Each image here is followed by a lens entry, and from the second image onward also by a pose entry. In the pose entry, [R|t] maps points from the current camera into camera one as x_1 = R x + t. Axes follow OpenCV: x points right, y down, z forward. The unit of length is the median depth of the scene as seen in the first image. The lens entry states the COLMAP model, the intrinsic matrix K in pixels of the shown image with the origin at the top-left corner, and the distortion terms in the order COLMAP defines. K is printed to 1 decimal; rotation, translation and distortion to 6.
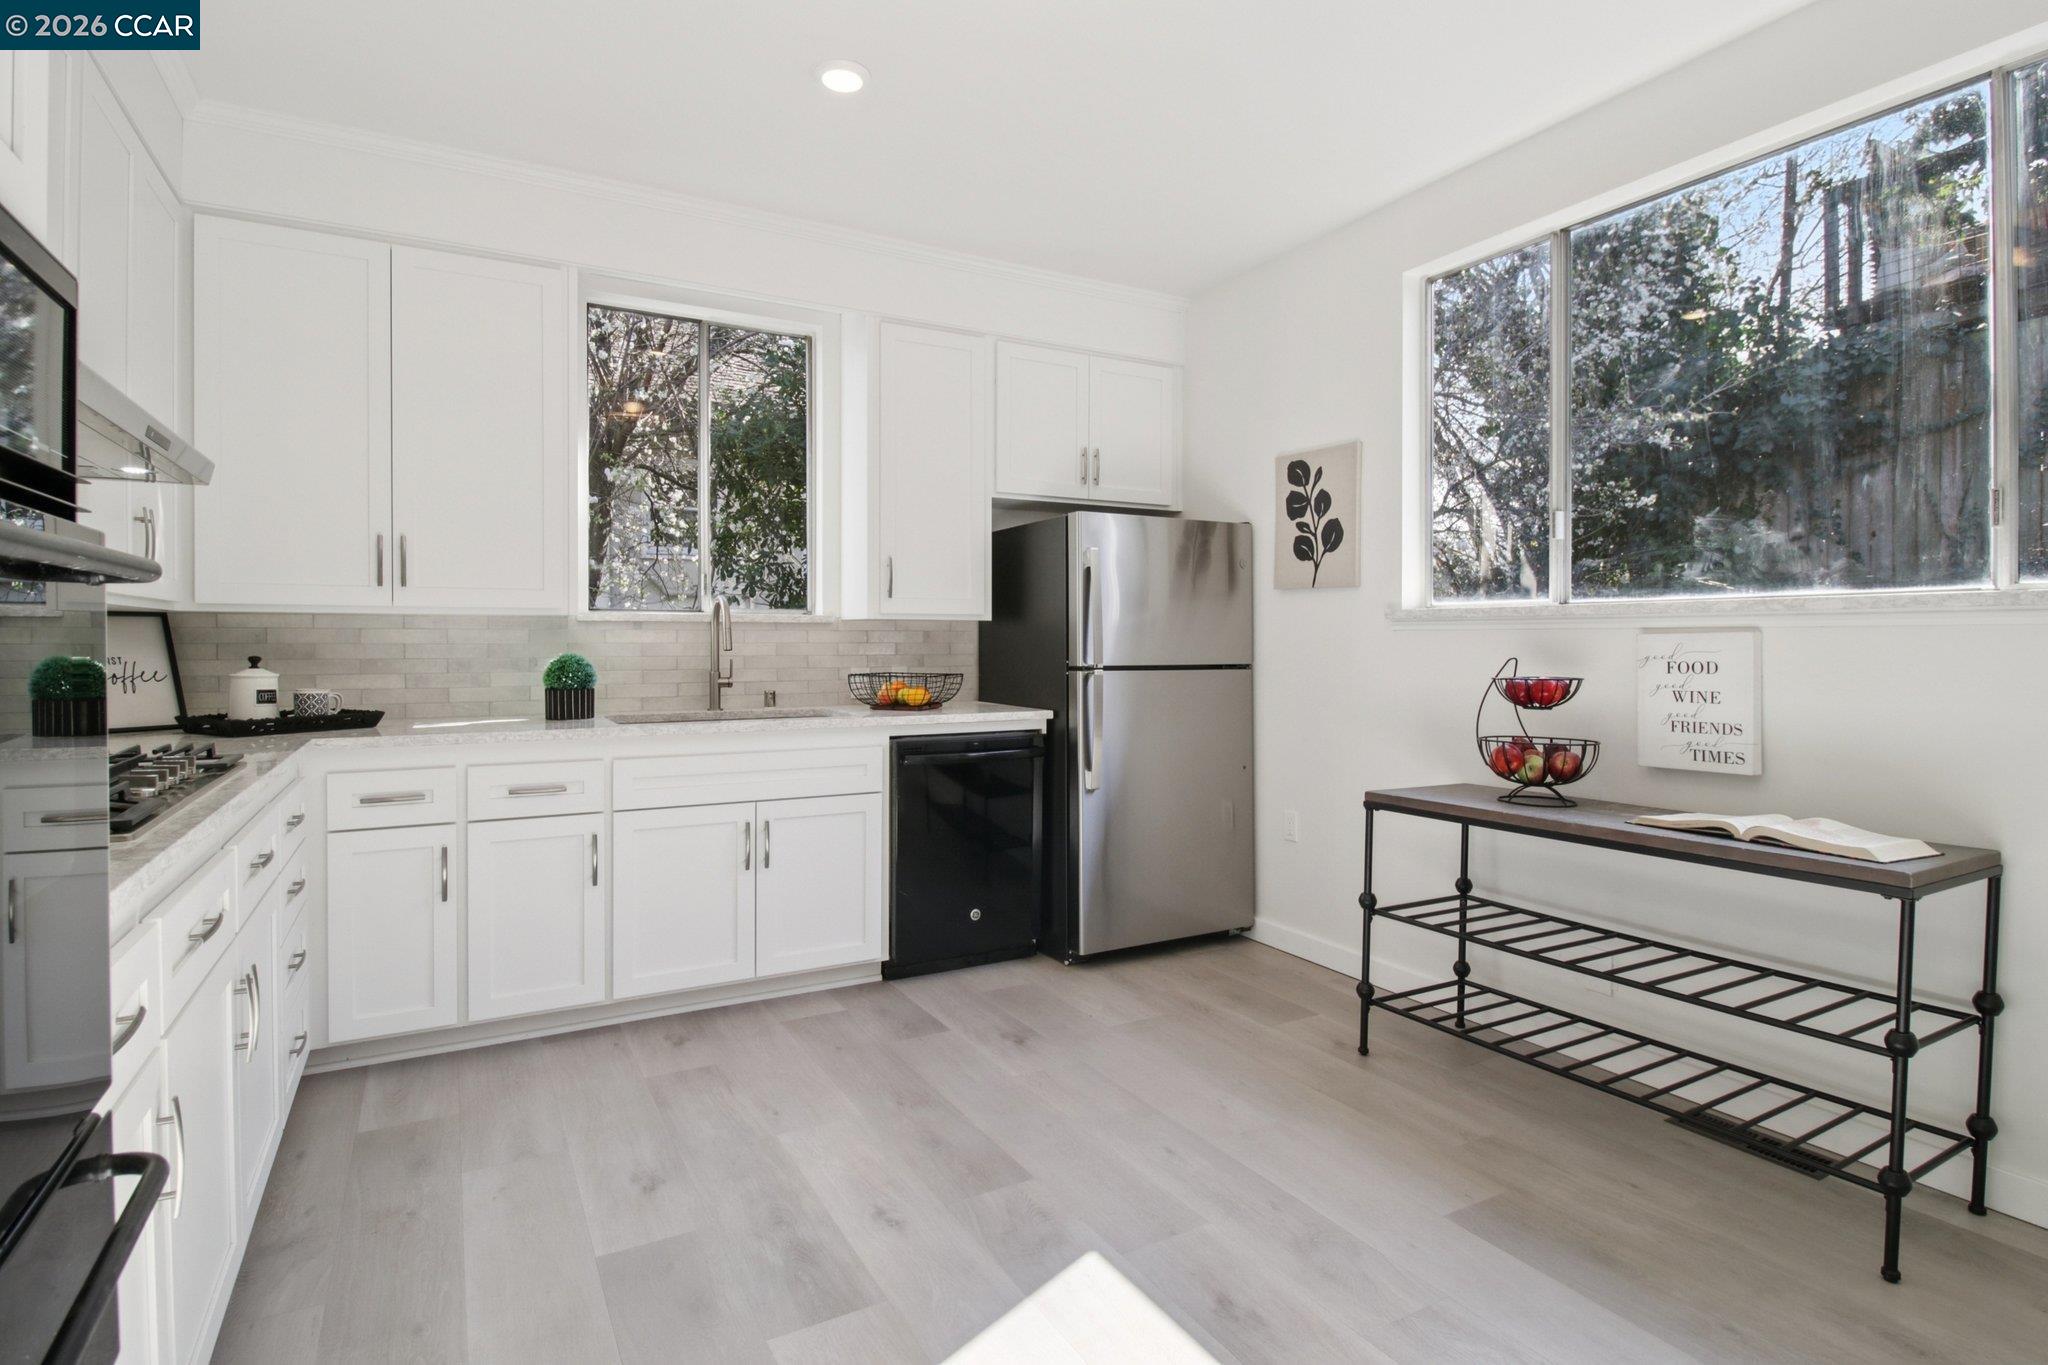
lens RADIAL K [[1036.6, 0, 1014.9], [0, 1036.6, 648.1], [0, 0, 1]] dist [-0.013678, -0.002326]
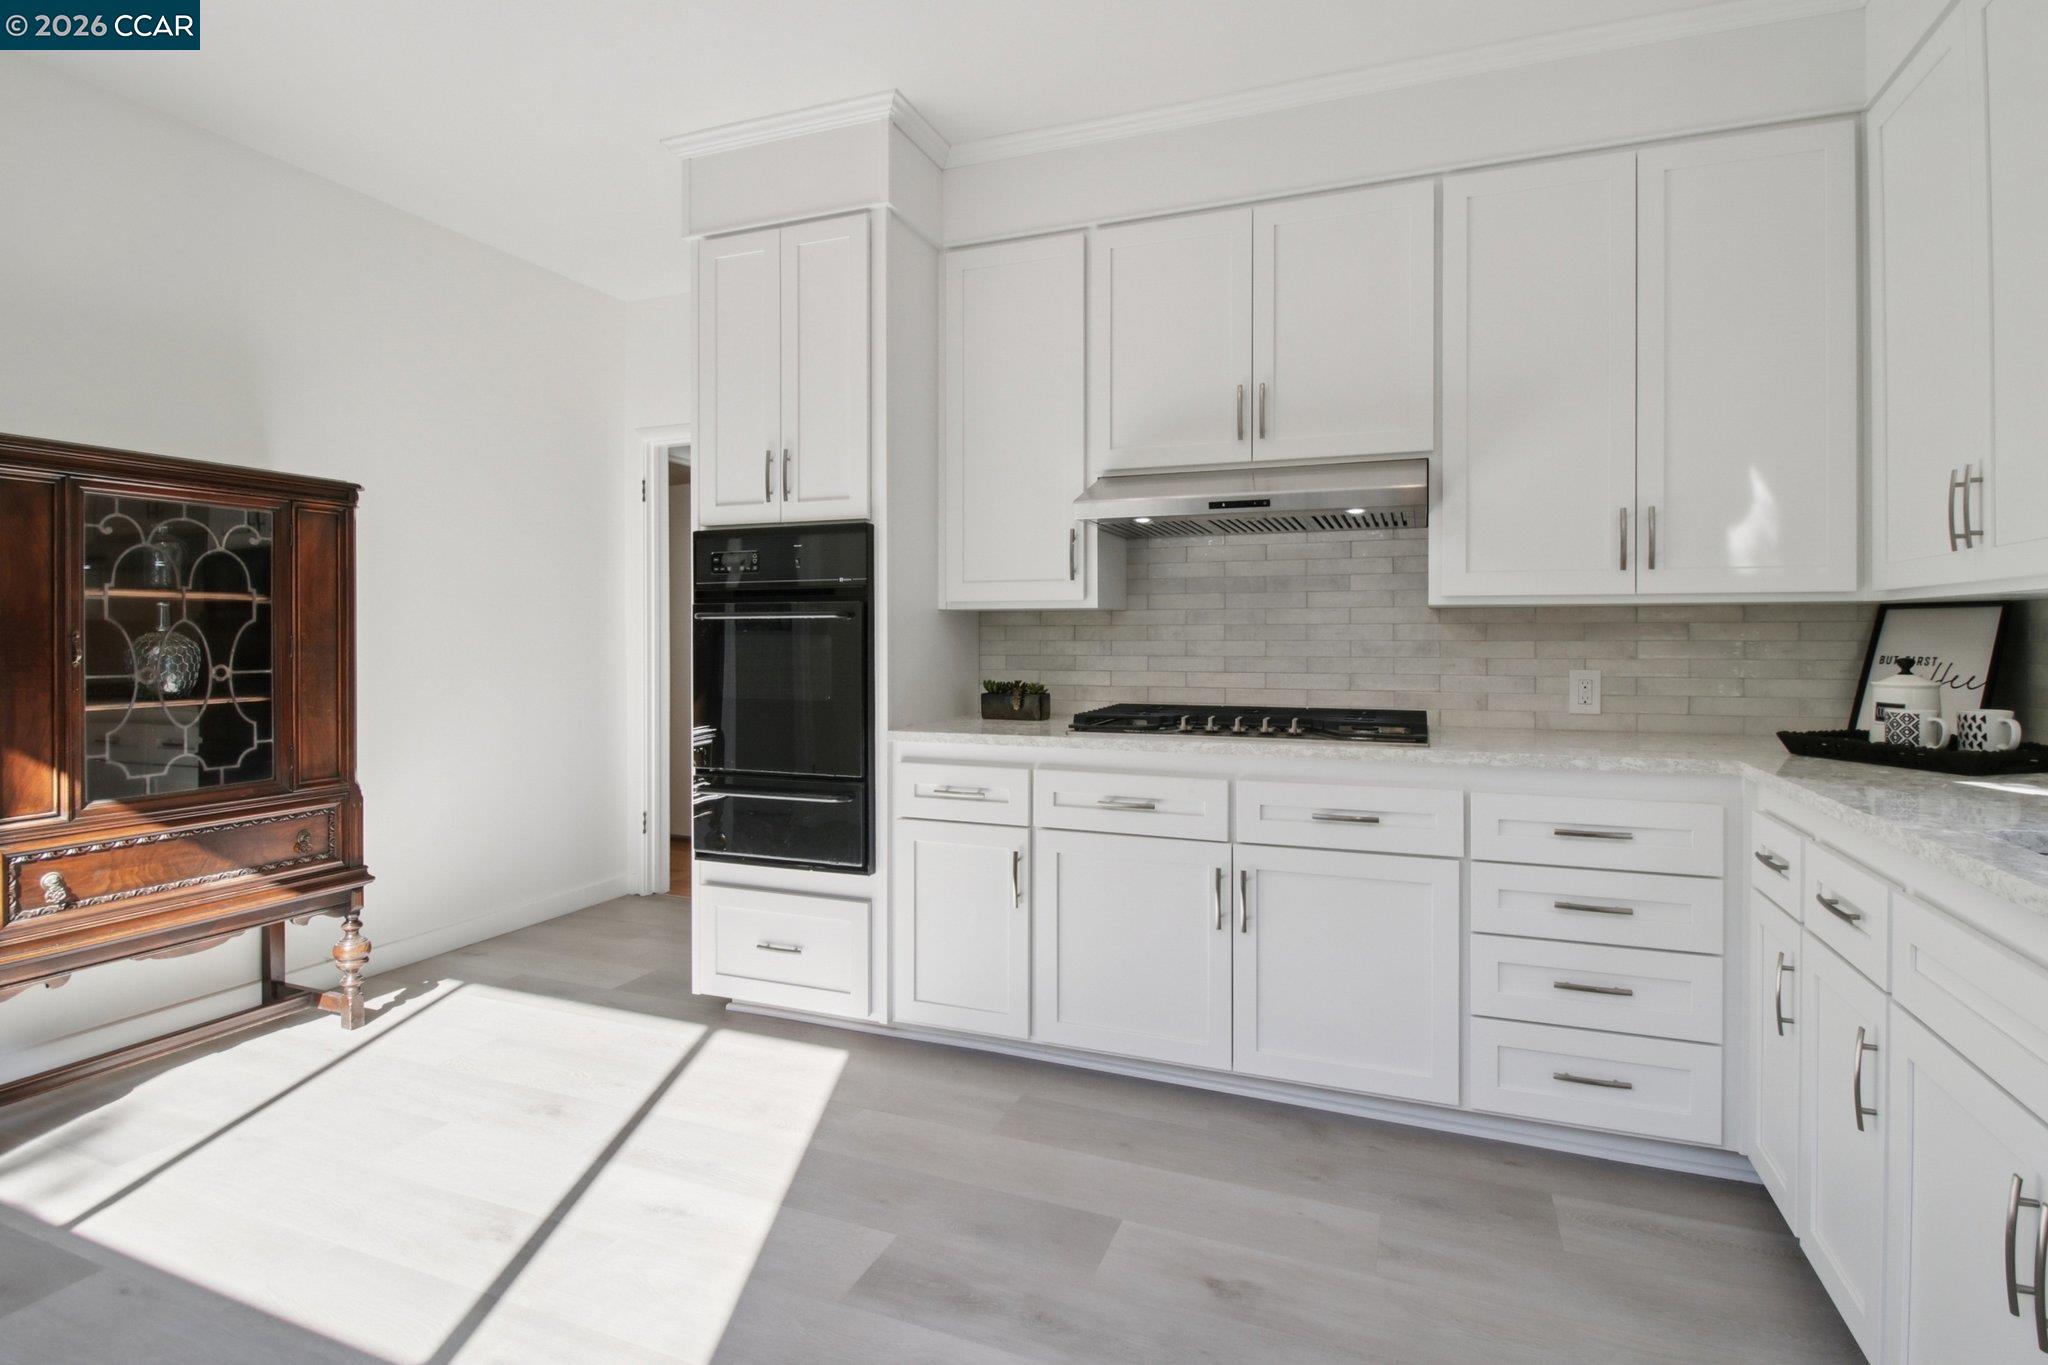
lens RADIAL K [[1019.6, 0, 1023.5], [0, 1019.6, 640.3], [0, 0, 1]] dist [-0.000150, -0.000402]
pose [[-0.779049, 0.001657, -0.626961, 0.229198], [-0.007286, 0.999905, 0.011696, -0.008755], [0.626921, 0.013680, -0.778963, 1.222700]]
